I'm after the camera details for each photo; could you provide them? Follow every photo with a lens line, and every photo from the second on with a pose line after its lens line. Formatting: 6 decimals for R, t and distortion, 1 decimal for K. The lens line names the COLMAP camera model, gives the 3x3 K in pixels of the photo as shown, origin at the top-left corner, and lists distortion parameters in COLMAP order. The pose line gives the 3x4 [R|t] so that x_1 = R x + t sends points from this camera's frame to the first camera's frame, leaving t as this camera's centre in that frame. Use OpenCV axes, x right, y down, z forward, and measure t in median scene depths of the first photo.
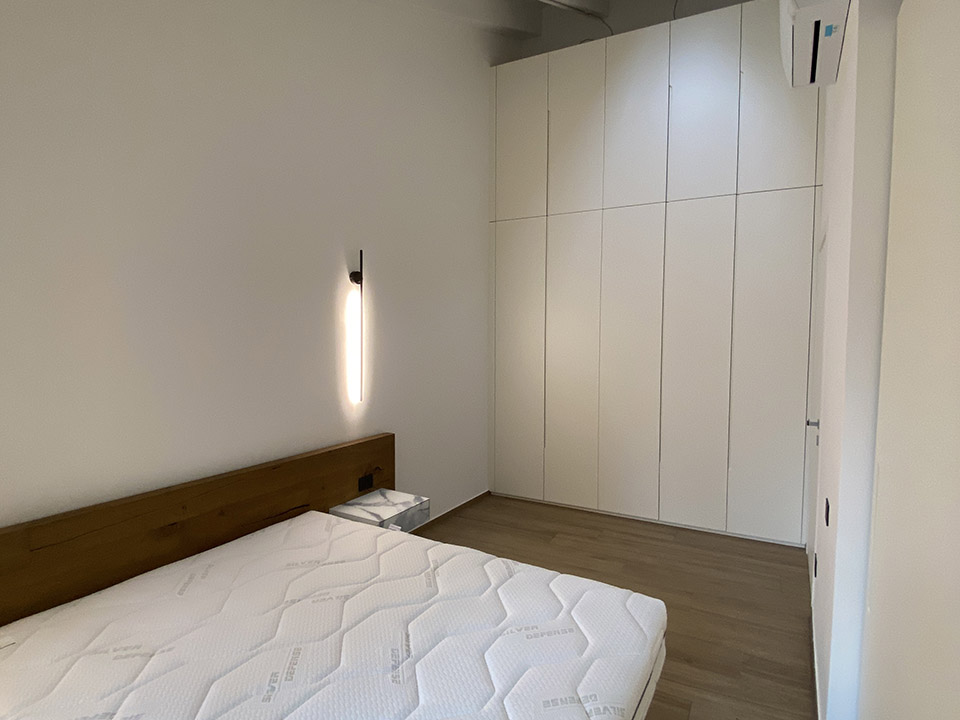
lens RADIAL K [[535.6, 0, 480.0], [0, 535.6, 360.0], [0, 0, 1]] dist [0.000520, 0.000162]
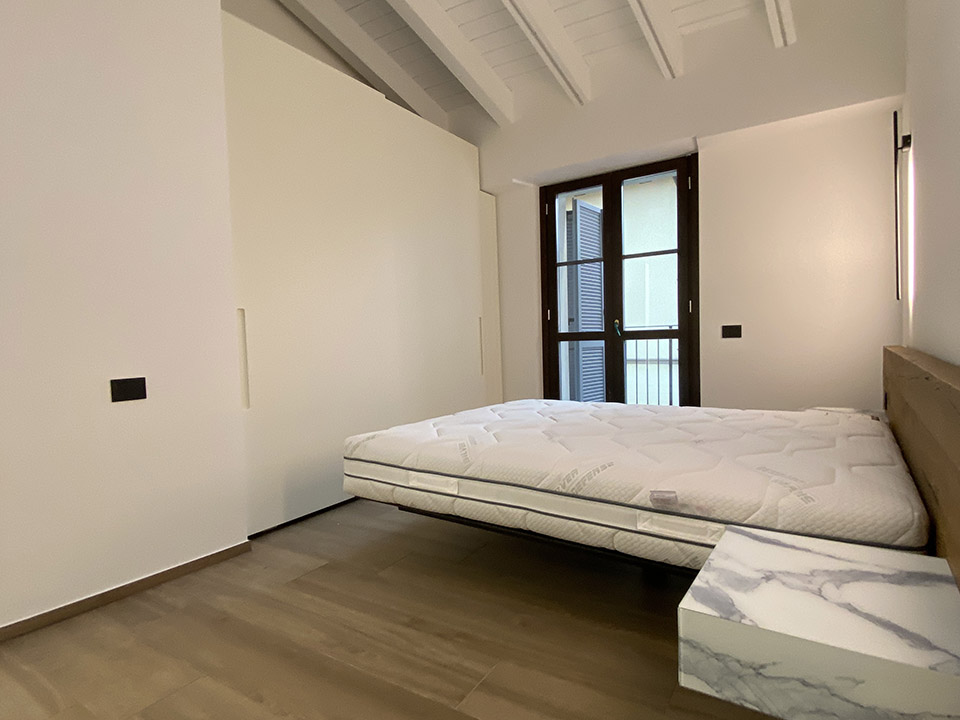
lens RADIAL K [[535.6, 0, 480.0], [0, 535.6, 360.0], [0, 0, 1]] dist [0.000520, 0.000162]
pose [[-0.996183, 0.016909, 0.085640, -0.021197], [0.025400, 0.994758, 0.099048, 0.110398], [-0.083516, 0.100845, -0.991391, 1.306561]]
